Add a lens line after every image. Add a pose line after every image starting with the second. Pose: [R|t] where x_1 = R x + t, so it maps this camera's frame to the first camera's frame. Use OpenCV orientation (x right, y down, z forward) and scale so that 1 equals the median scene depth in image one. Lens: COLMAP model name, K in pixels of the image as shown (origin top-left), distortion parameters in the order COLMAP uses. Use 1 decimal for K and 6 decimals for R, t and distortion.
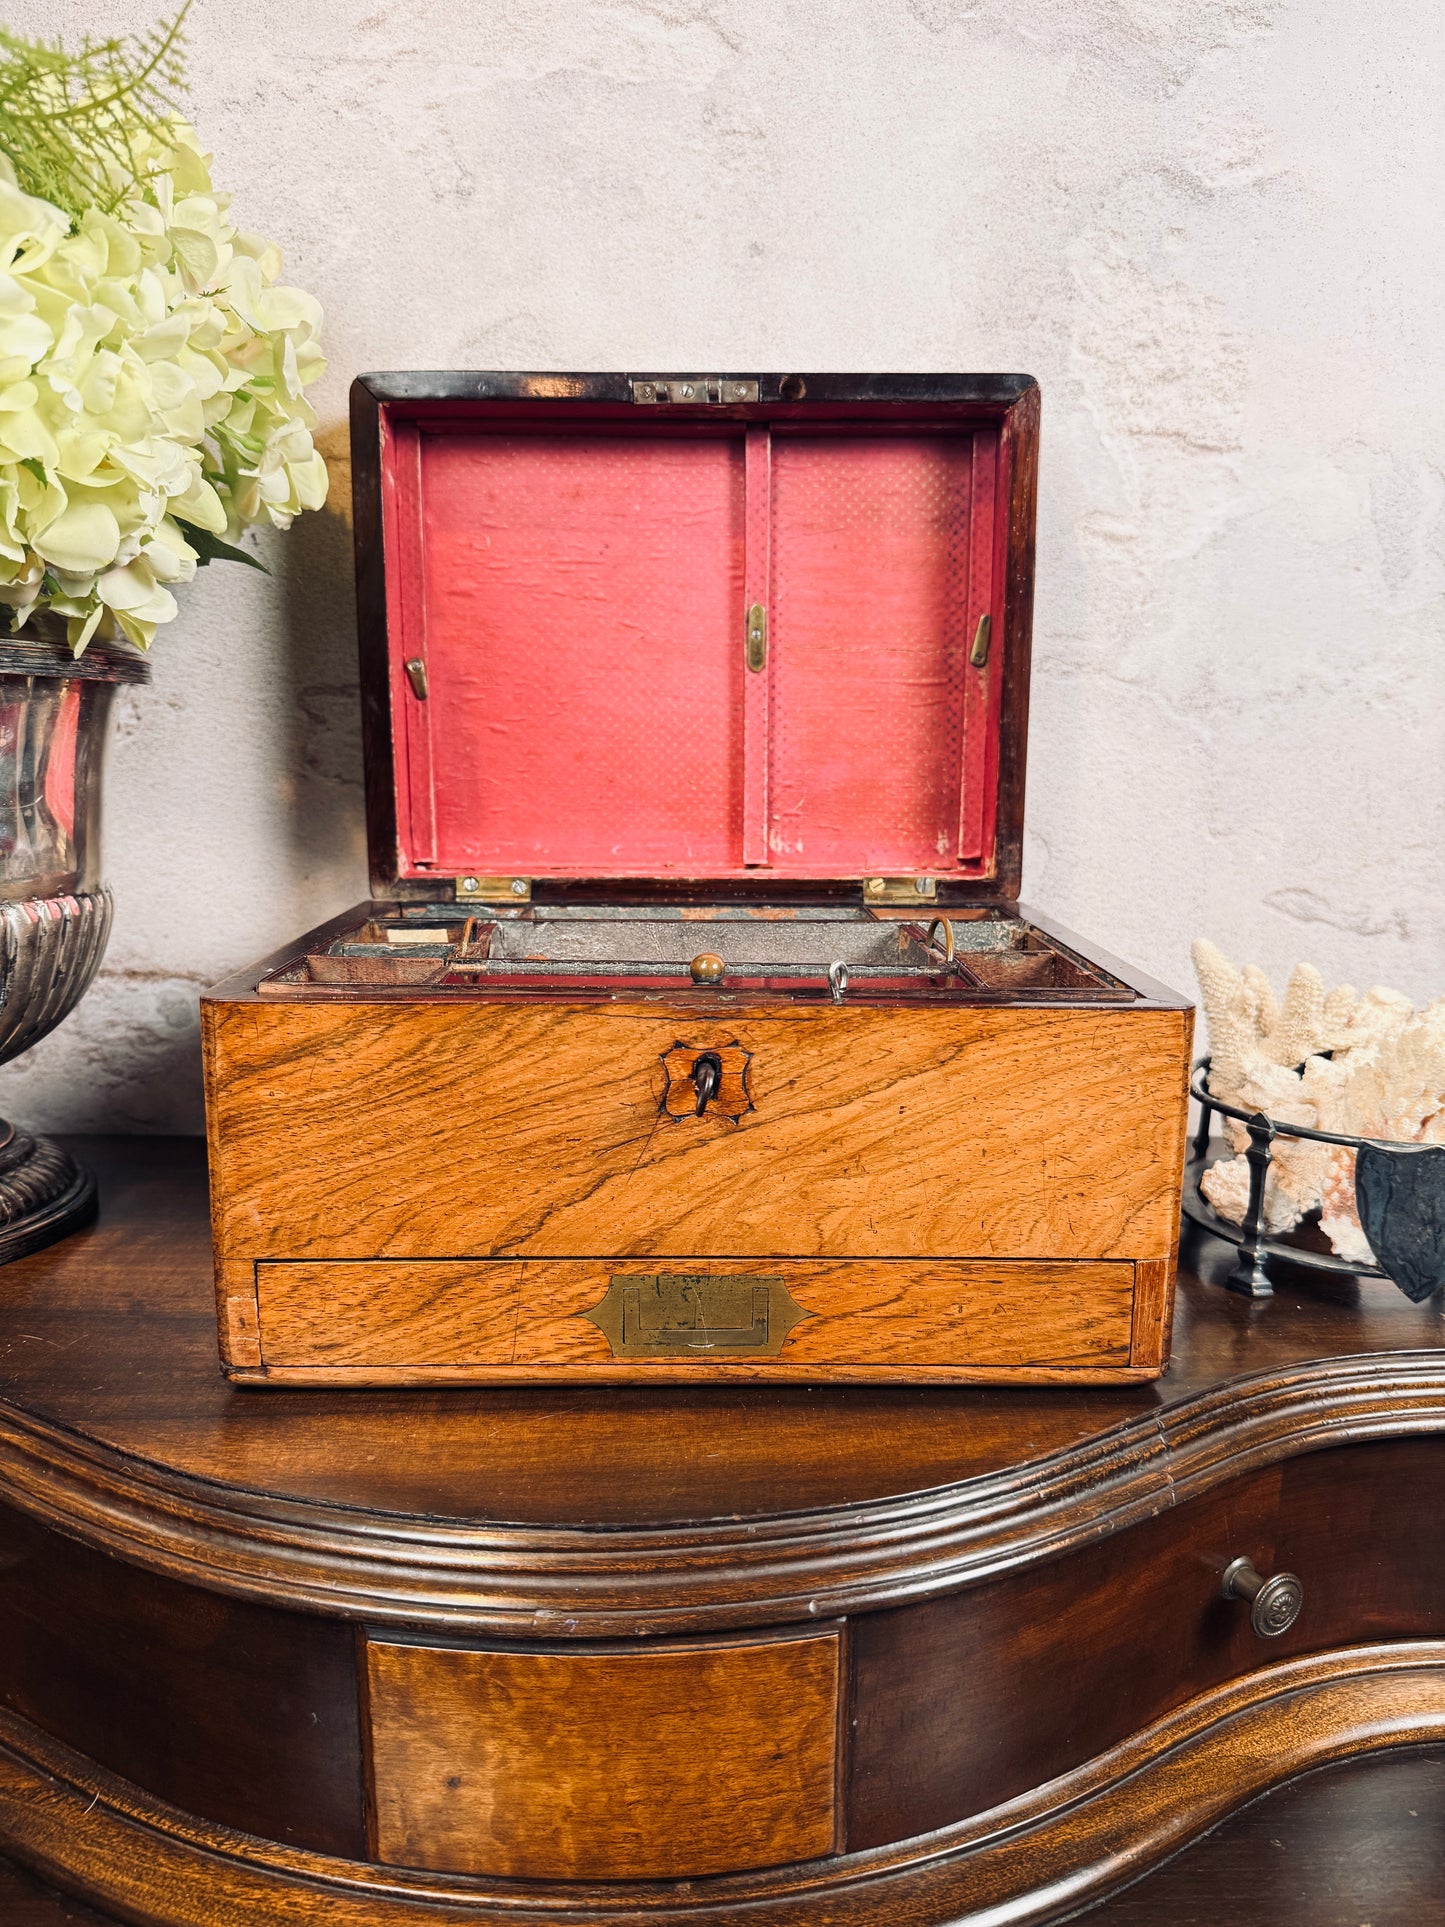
lens RADIAL K [[1373.1, 0, 713.0], [0, 1373.1, 964.6], [0, 0, 1]] dist [-0.011615, -0.005927]
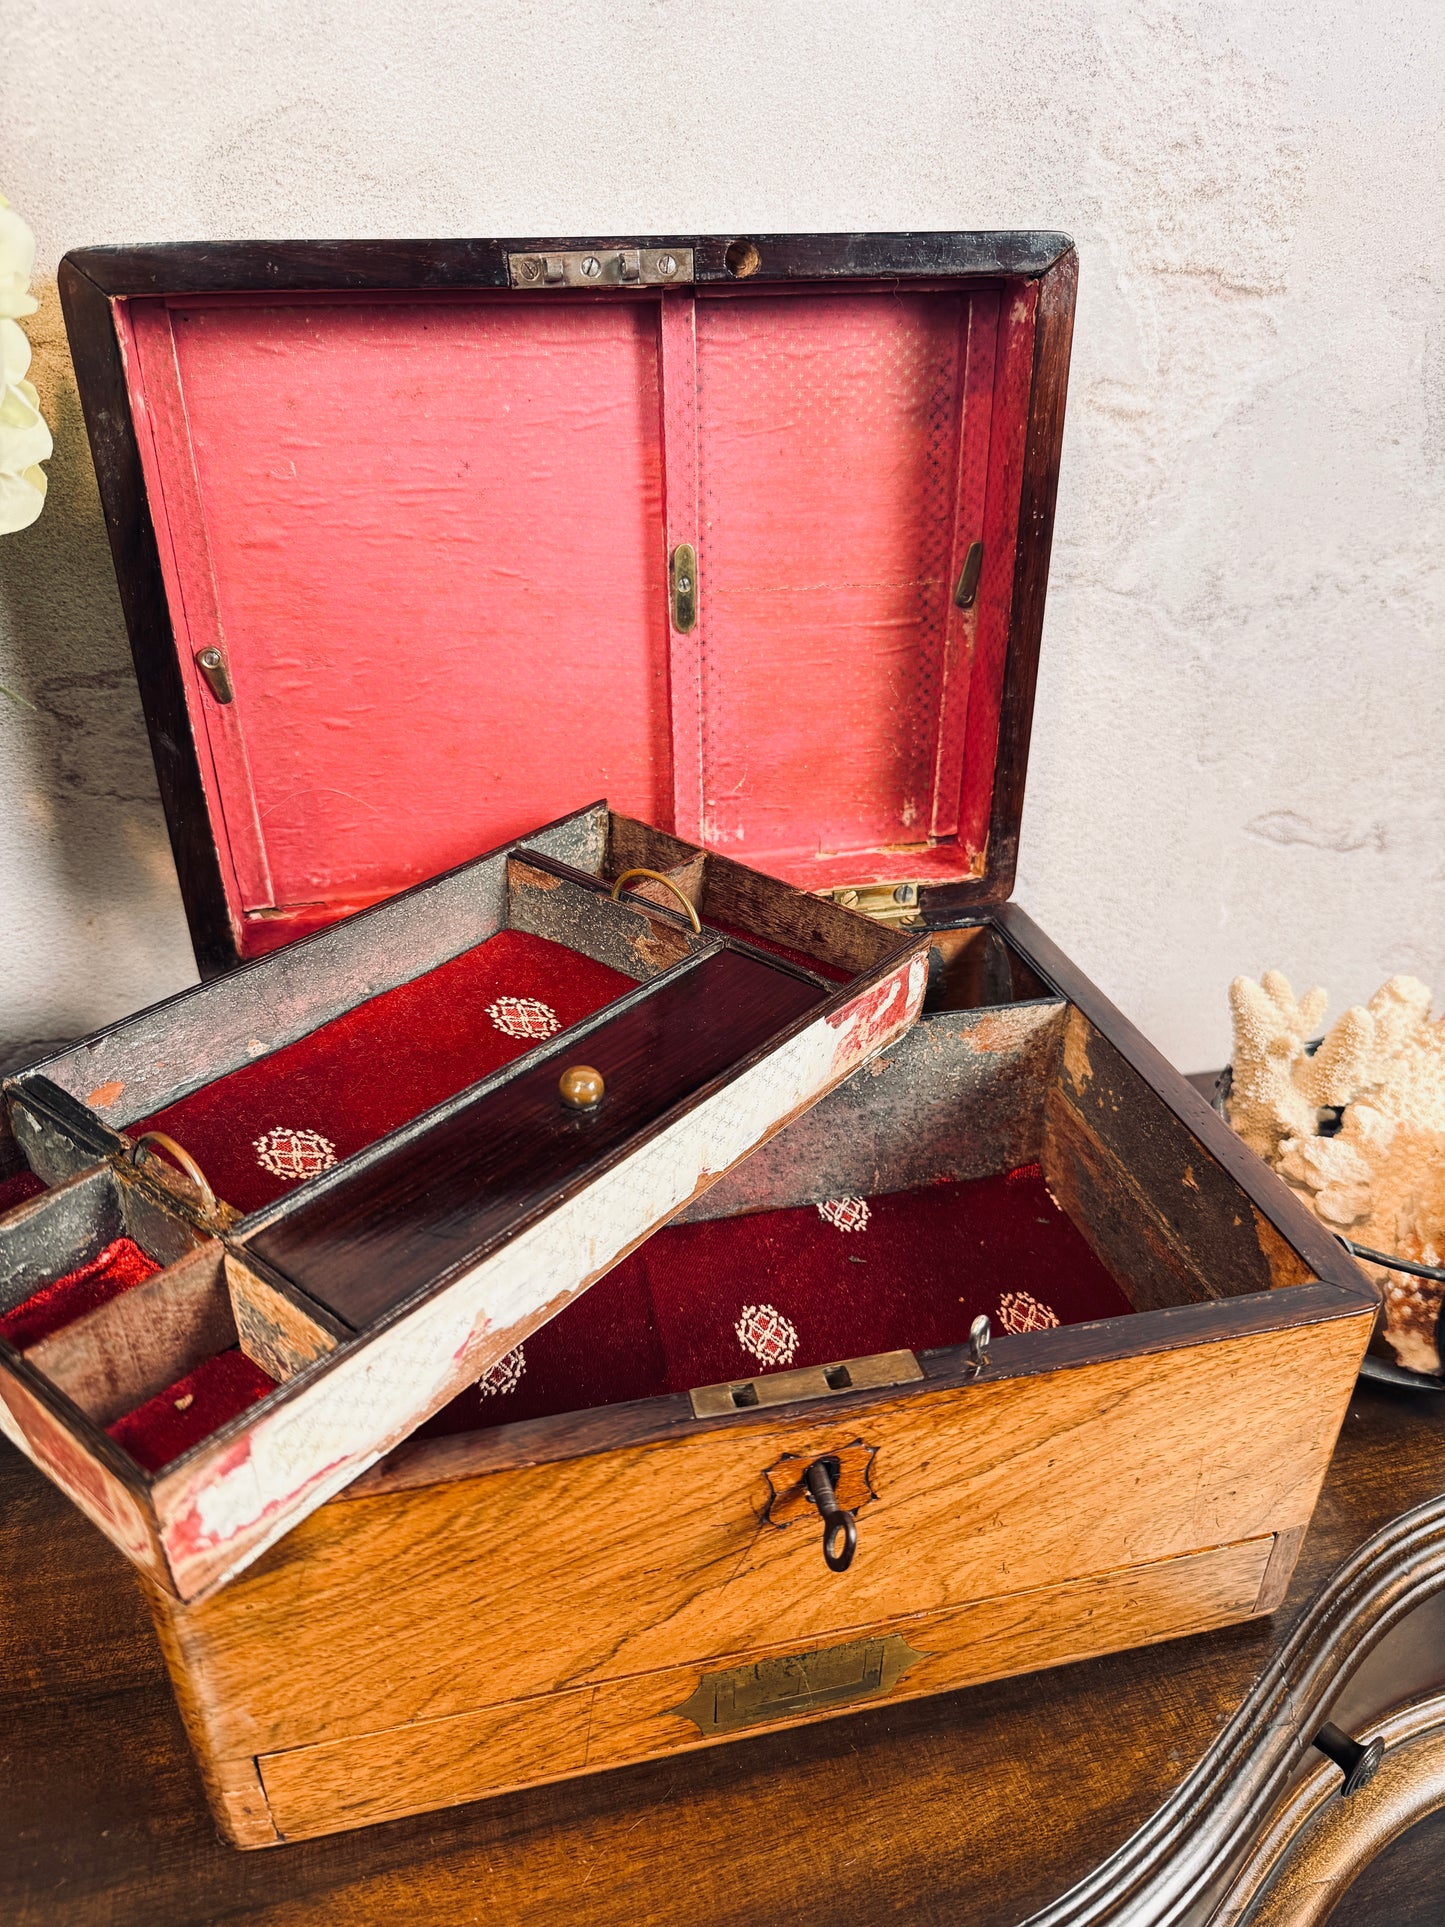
lens RADIAL K [[1378.1, 0, 704.2], [0, 1378.1, 954.1], [0, 0, 1]] dist [-0.042699, 0.022740]
pose [[0.977942, -0.110082, 0.177514, -0.165495], [0.048782, 0.946719, 0.318343, -0.428071], [-0.203100, -0.302662, 0.931207, 0.366493]]
